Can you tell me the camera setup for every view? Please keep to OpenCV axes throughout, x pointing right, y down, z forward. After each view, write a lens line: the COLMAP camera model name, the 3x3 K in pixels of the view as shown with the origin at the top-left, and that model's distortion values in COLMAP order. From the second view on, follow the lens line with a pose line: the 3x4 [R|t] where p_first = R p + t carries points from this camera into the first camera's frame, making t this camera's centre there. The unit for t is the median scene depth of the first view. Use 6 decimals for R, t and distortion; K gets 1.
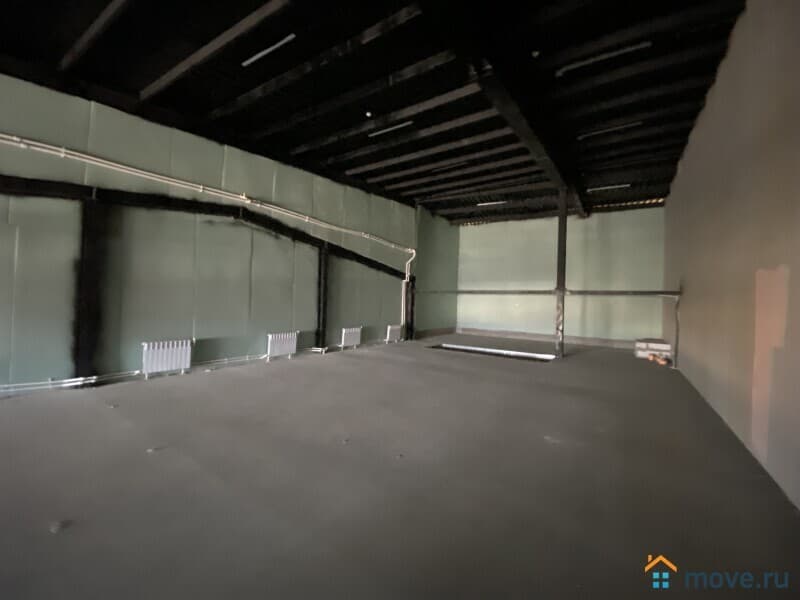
lens RADIAL K [[329.3, 0, 402.8], [0, 329.3, 300.2], [0, 0, 1]] dist [0.018904, -0.021787]
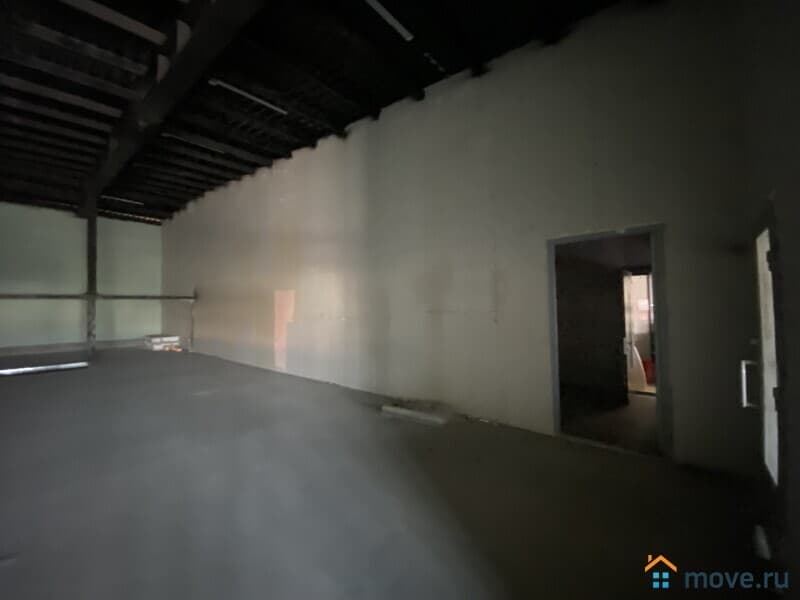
lens RADIAL K [[329.3, 0, 402.8], [0, 329.3, 300.2], [0, 0, 1]] dist [0.018904, -0.021787]
pose [[0.060915, -0.017179, 0.997995, -0.433800], [0.008159, 0.999827, 0.016712, -0.023503], [-0.998110, 0.007125, 0.061045, 0.025717]]
